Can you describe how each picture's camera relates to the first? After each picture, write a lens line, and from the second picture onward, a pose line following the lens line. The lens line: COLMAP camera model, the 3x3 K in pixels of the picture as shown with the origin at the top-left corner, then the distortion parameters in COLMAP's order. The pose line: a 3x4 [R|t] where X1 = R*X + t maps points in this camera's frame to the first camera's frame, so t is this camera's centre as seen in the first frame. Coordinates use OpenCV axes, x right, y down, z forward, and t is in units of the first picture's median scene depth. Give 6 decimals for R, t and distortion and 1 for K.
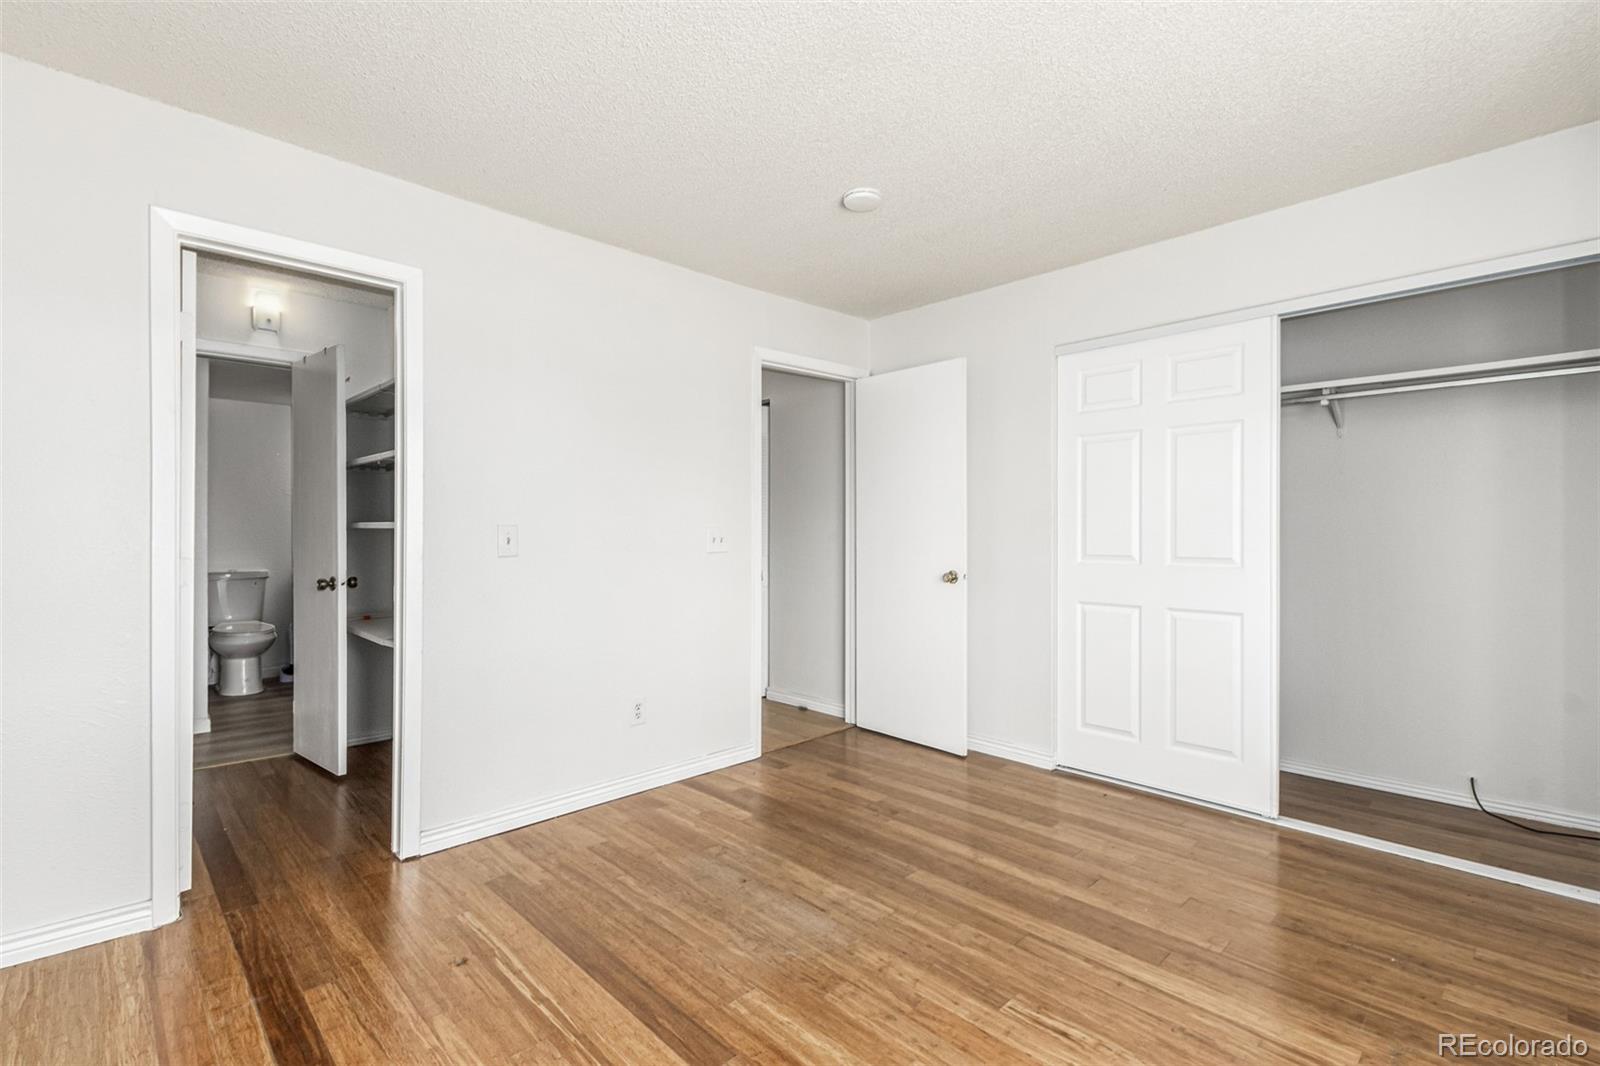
lens RADIAL K [[729.0, 0, 800.0], [0, 729.0, 533.0], [0, 0, 1]] dist [0.000788, 0.000102]
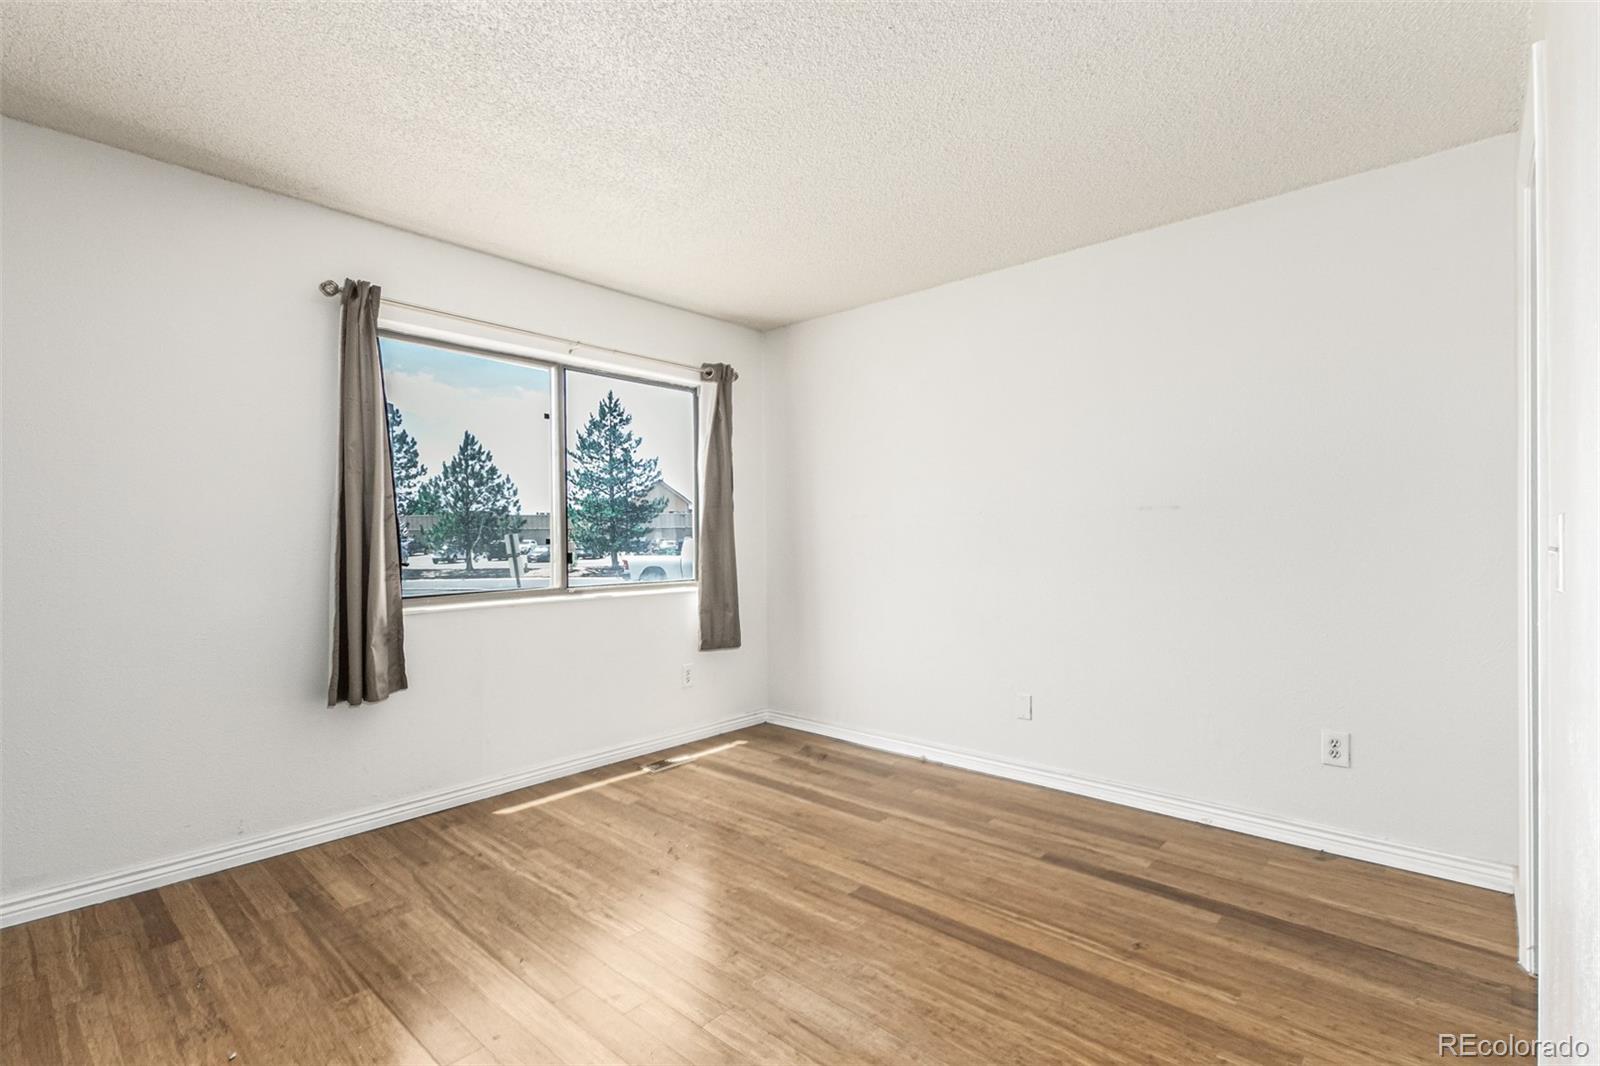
lens RADIAL K [[743.3, 0, 808.6], [0, 743.3, 536.6], [0, 0, 1]] dist [0.005779, 0.000195]
pose [[-0.996696, 0.006555, -0.080962, 0.077892], [0.006512, 0.999978, 0.000793, -0.001303], [0.080966, 0.000263, -0.996717, 1.806881]]
